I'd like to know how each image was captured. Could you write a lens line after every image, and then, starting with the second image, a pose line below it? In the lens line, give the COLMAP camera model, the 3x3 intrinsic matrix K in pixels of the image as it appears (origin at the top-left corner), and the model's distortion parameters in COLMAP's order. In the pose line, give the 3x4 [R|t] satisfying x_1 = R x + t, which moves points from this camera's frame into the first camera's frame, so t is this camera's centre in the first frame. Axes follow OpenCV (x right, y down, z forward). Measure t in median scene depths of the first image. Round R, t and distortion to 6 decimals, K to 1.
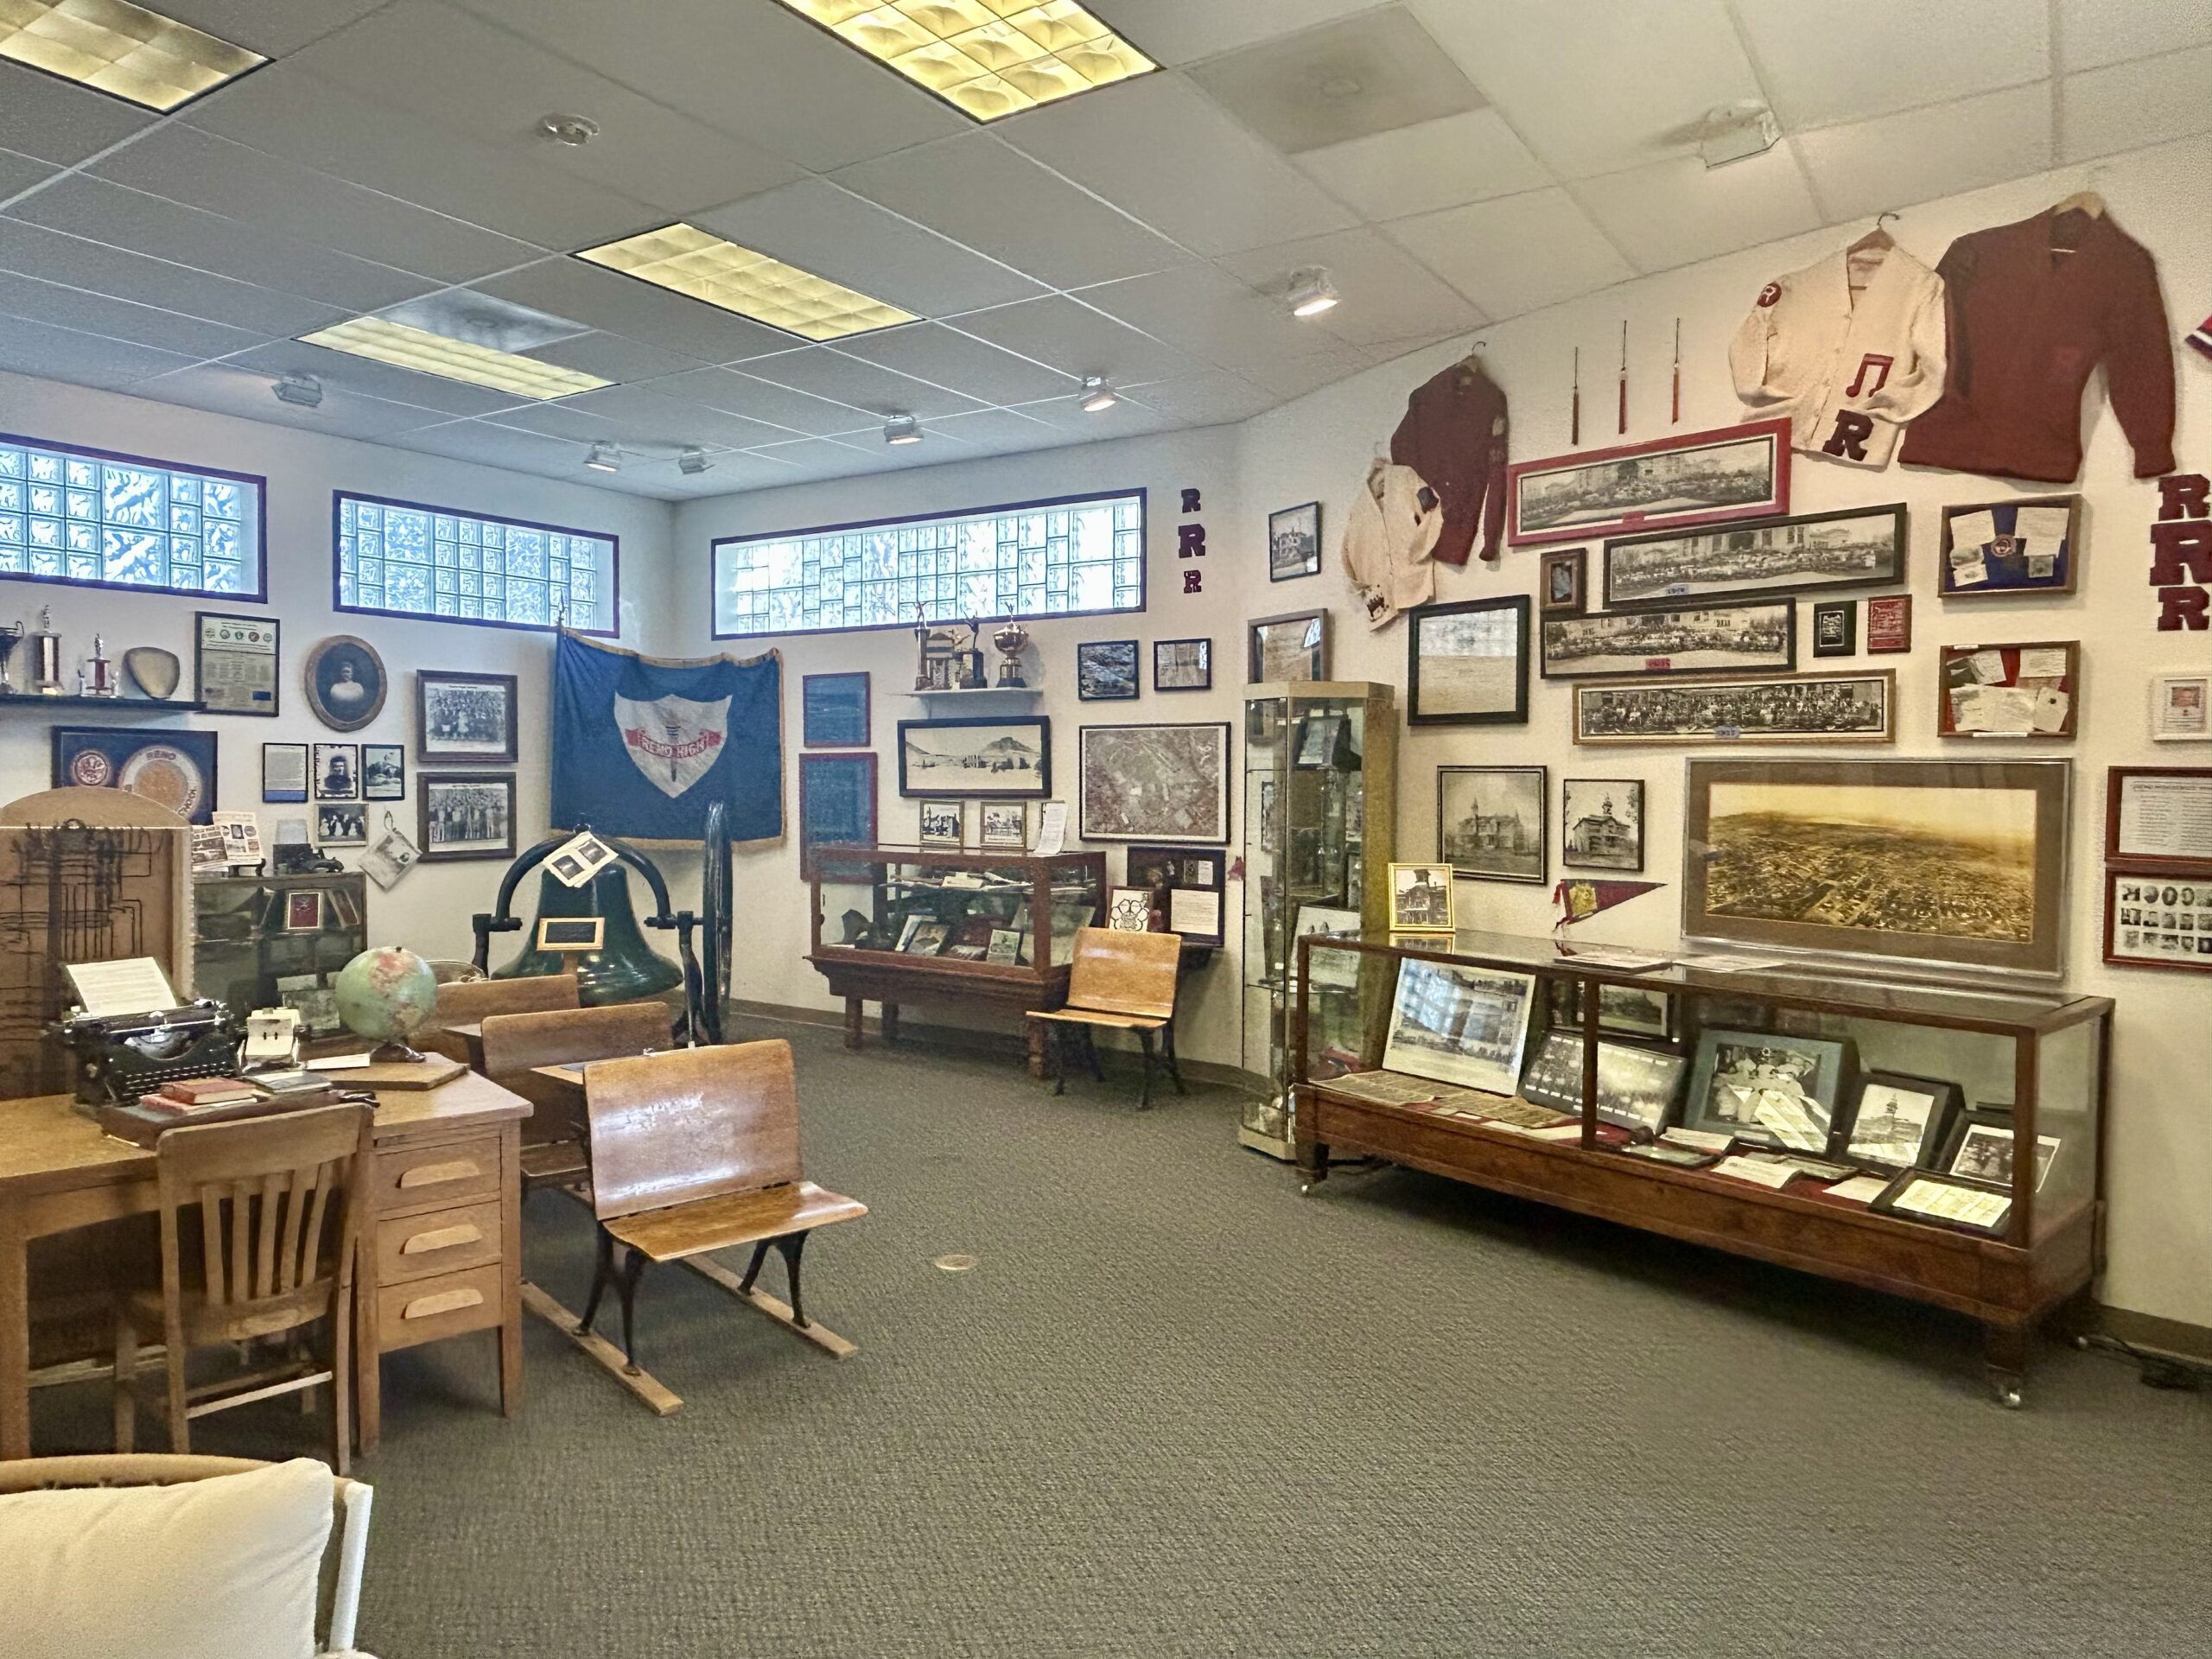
lens RADIAL K [[1444.8, 0, 1109.5], [0, 1444.8, 823.1], [0, 0, 1]] dist [-0.000219, -0.007422]
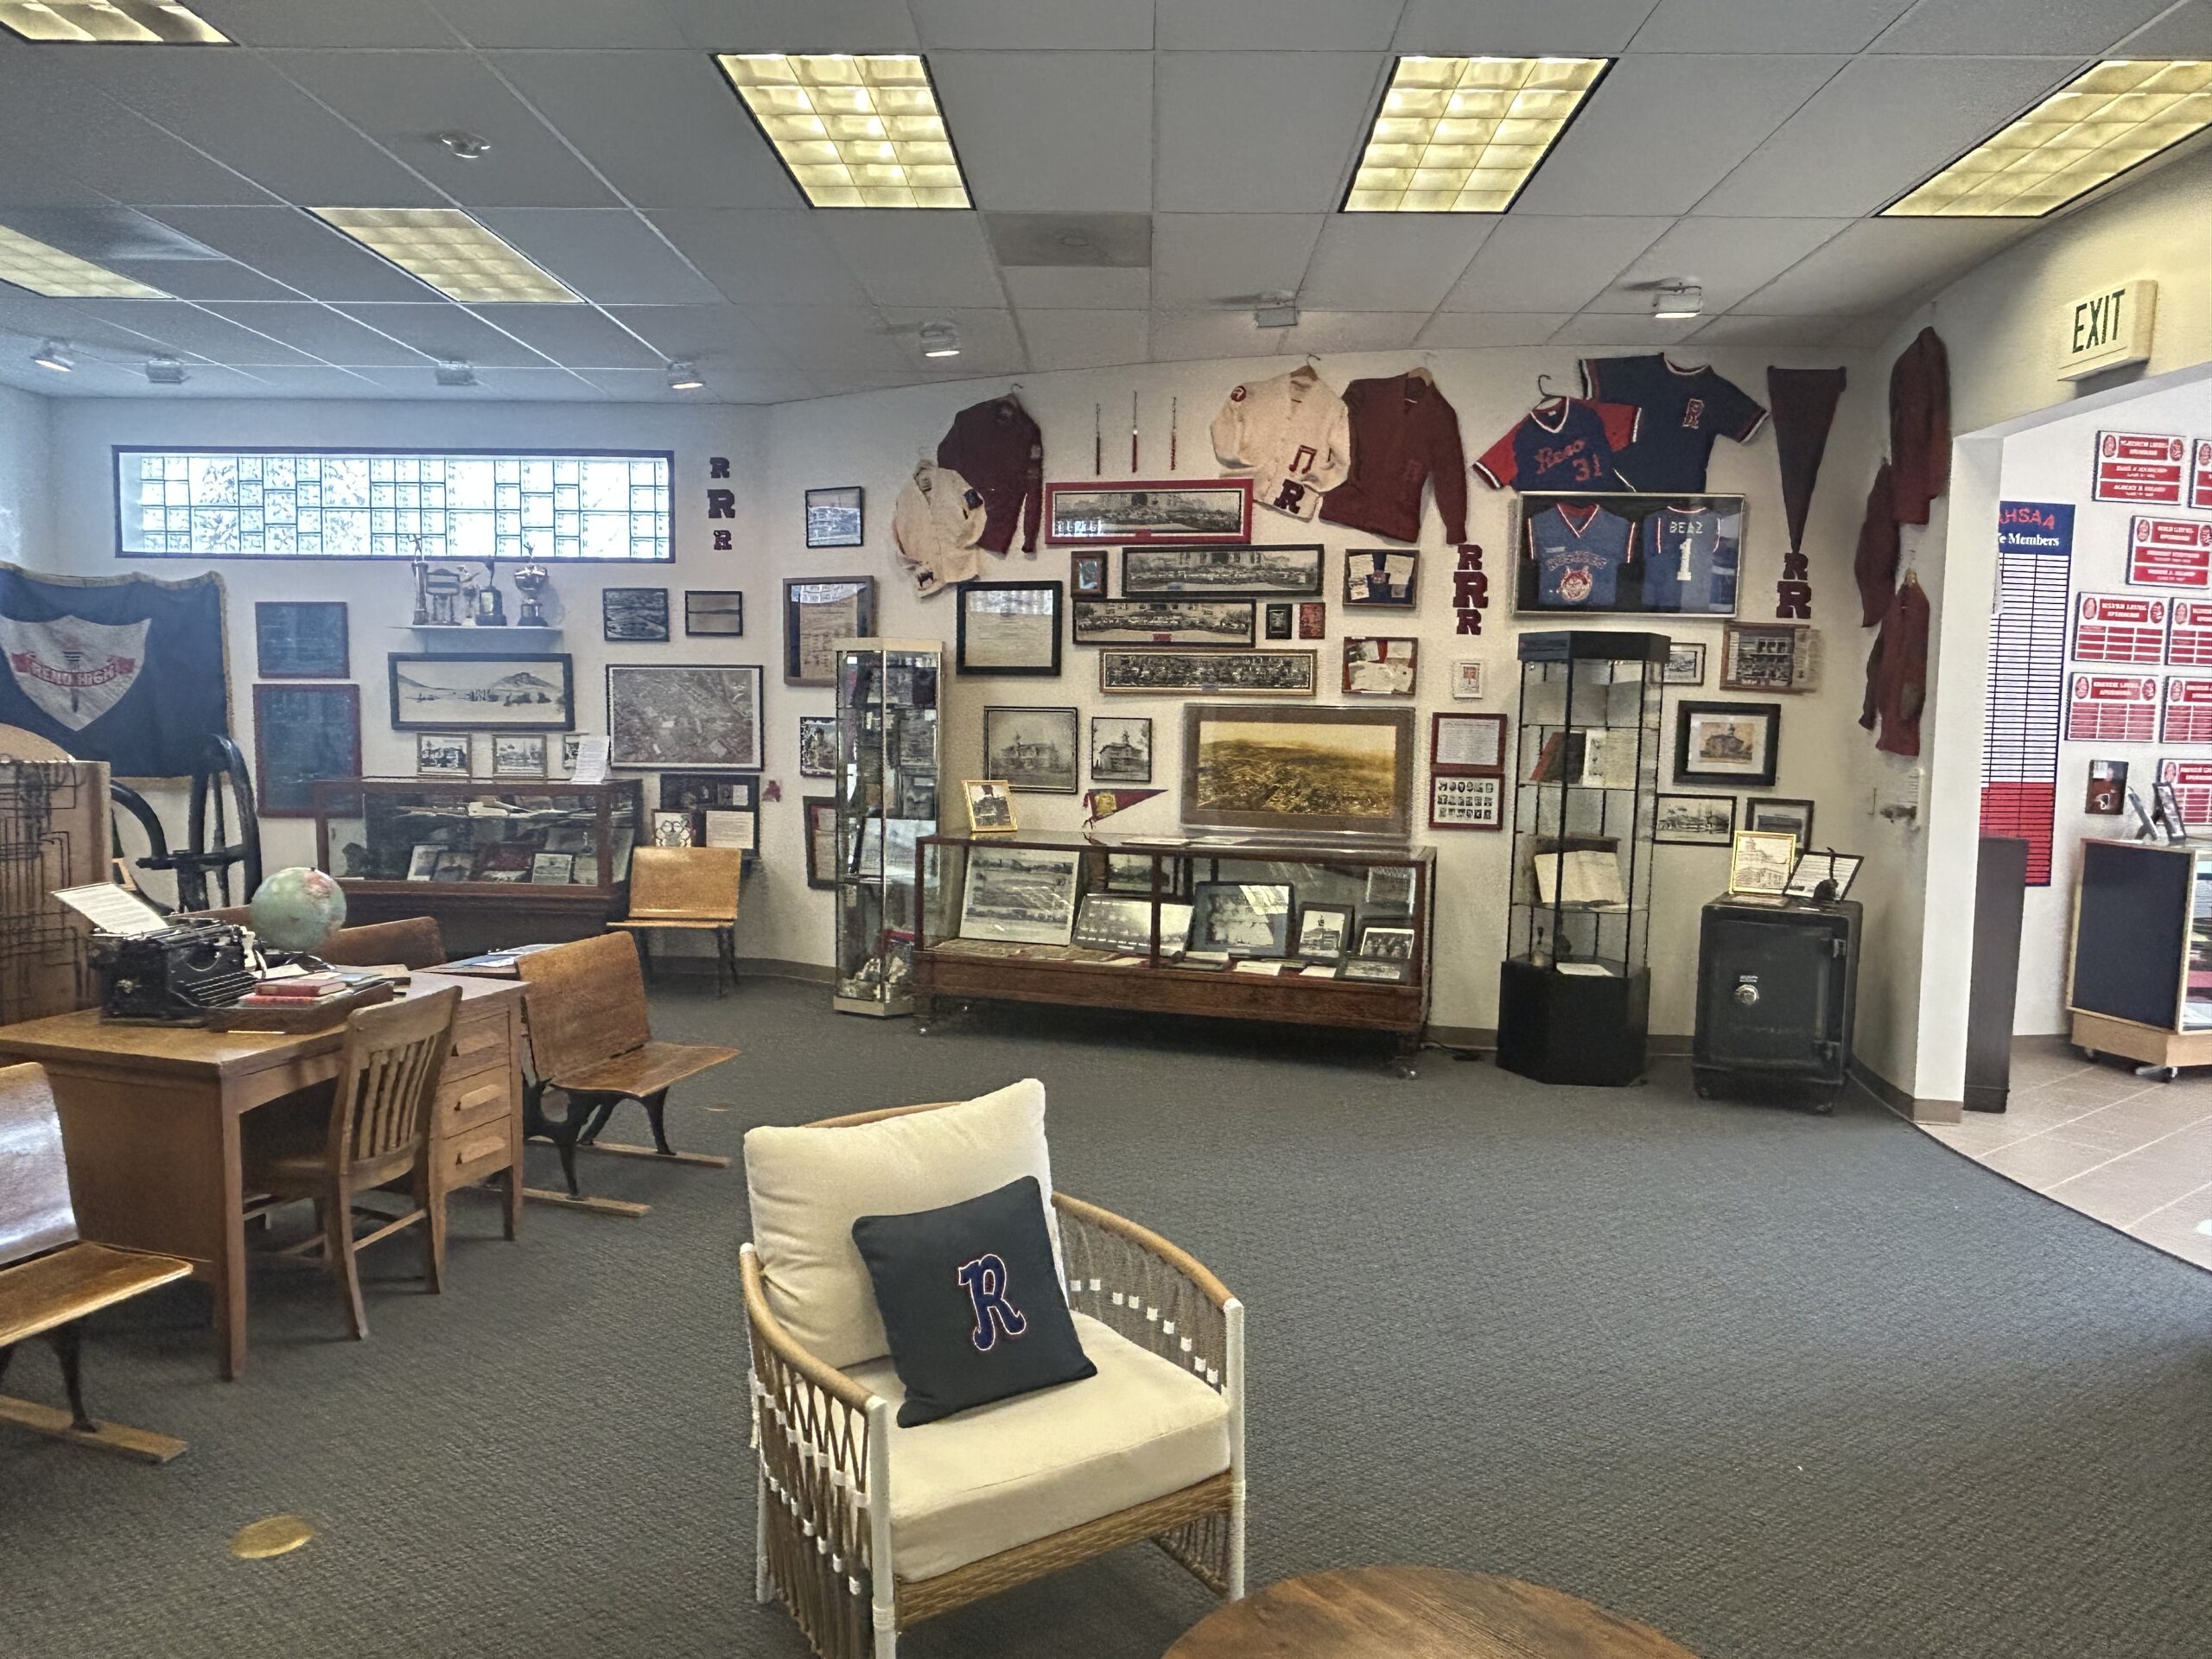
lens RADIAL K [[1444.8, 0, 1098.8], [0, 1444.8, 841.9], [0, 0, 1]] dist [-0.000219, -0.007422]
pose [[0.846008, -0.041442, 0.531557, -0.302913], [0.009383, 0.997977, 0.062872, 0.001468], [-0.533087, -0.048203, 0.844686, -0.132408]]
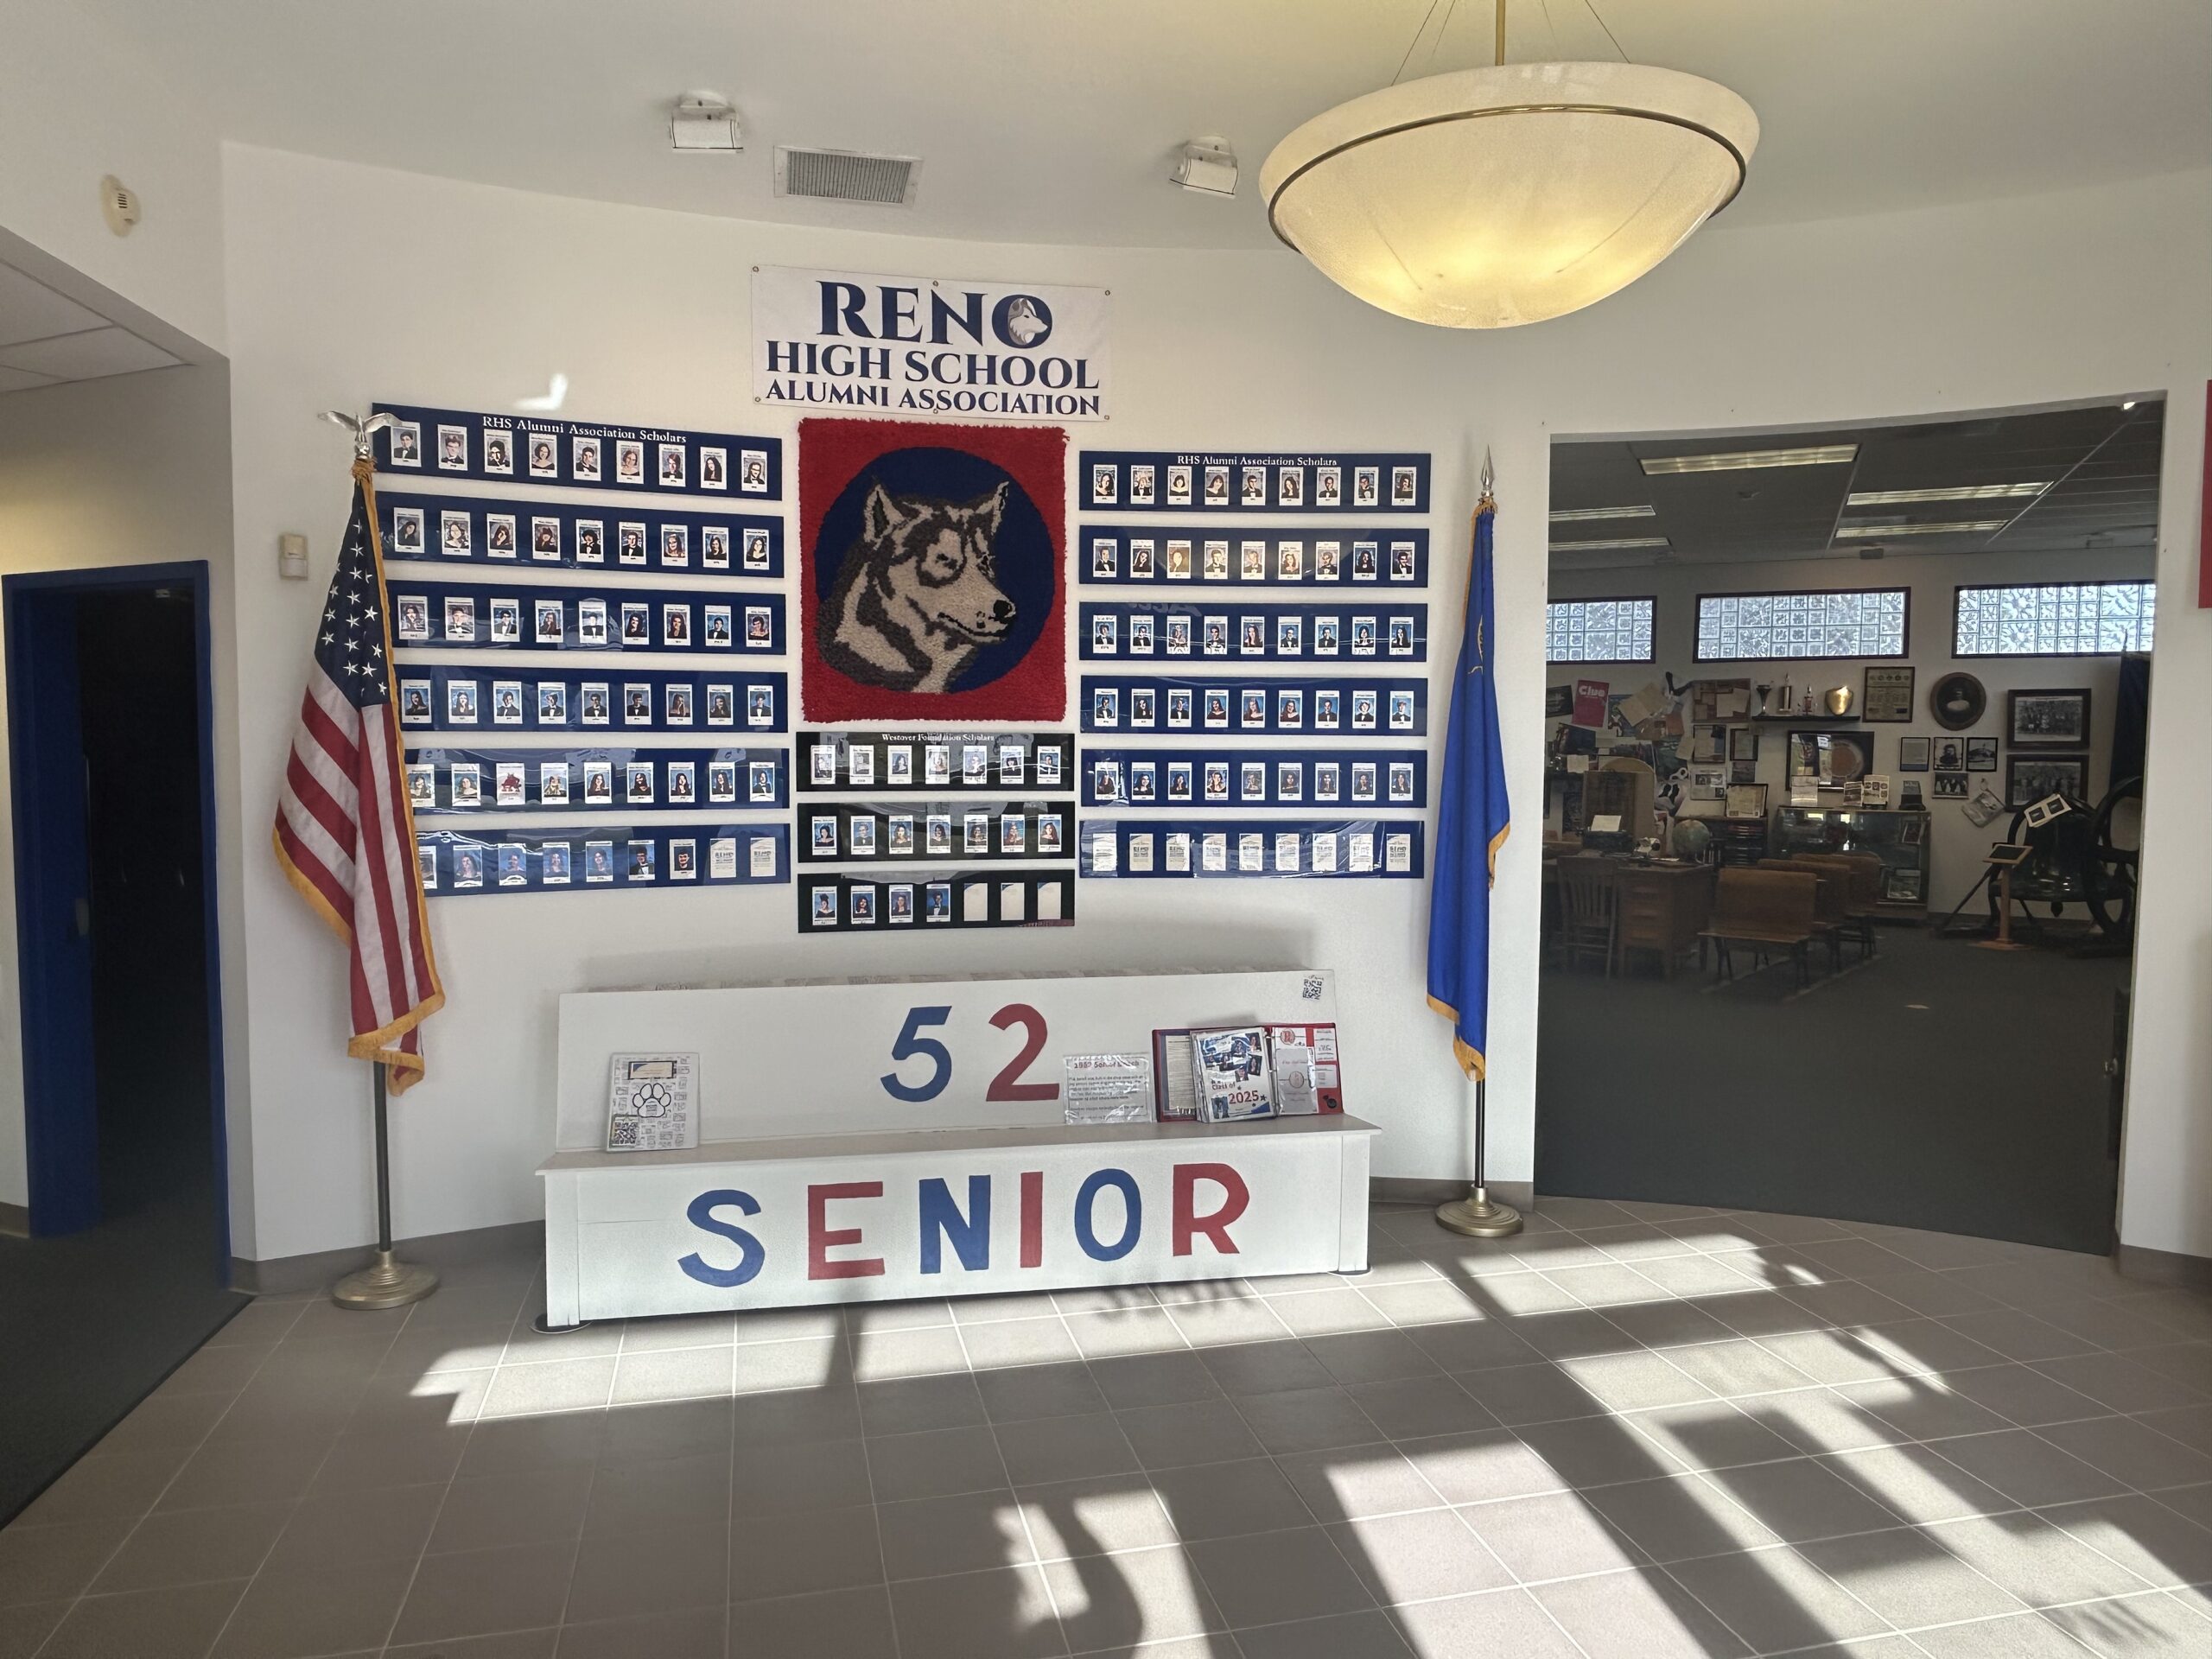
lens RADIAL K [[1444.8, 0, 1089.7], [0, 1444.8, 823.6], [0, 0, 1]] dist [-0.000219, -0.007422]
pose [[0.147490, 0.050058, -0.987796, 1.026142], [-0.038895, 0.998239, 0.044780, 0.009660], [0.988298, 0.031815, 0.149178, -0.249274]]
